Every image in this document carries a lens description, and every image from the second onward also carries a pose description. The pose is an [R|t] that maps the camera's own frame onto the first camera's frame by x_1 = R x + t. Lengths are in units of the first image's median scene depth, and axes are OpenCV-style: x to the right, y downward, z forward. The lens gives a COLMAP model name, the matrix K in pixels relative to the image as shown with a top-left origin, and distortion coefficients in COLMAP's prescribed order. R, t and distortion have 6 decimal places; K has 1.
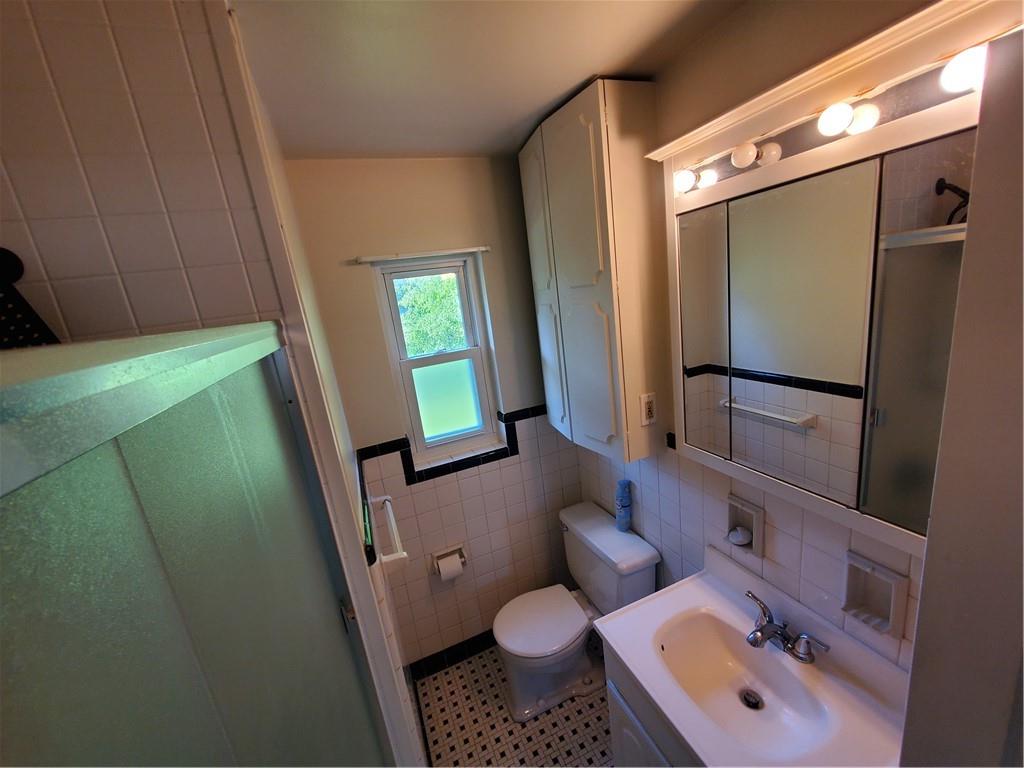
lens RADIAL K [[407.2, 0, 508.9], [0, 407.2, 387.7], [0, 0, 1]] dist [-0.003414, -0.000239]
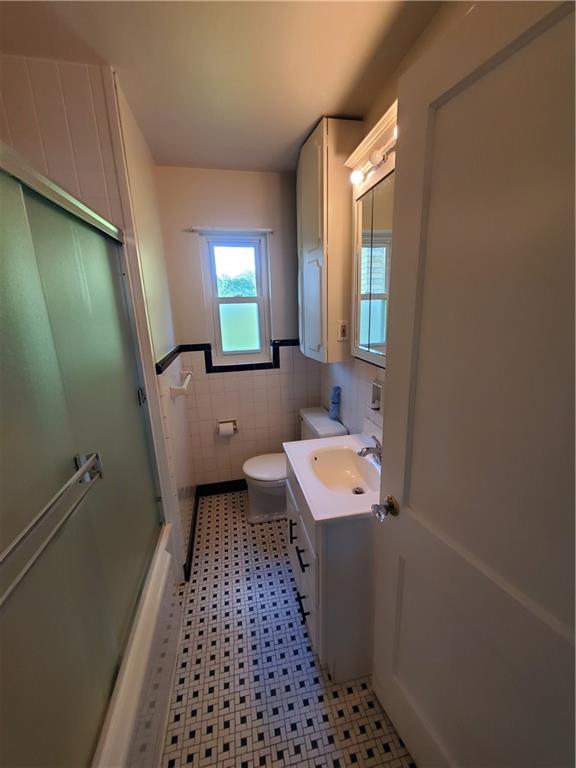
lens RADIAL K [[305.4, 0, 291.1], [0, 305.4, 382.0], [0, 0, 1]] dist [-0.003414, -0.000239]
pose [[0.980858, 0.141961, -0.133287, 0.252447], [-0.138569, 0.989754, 0.034437, 0.183562], [0.136810, -0.015308, 0.990479, -0.174089]]
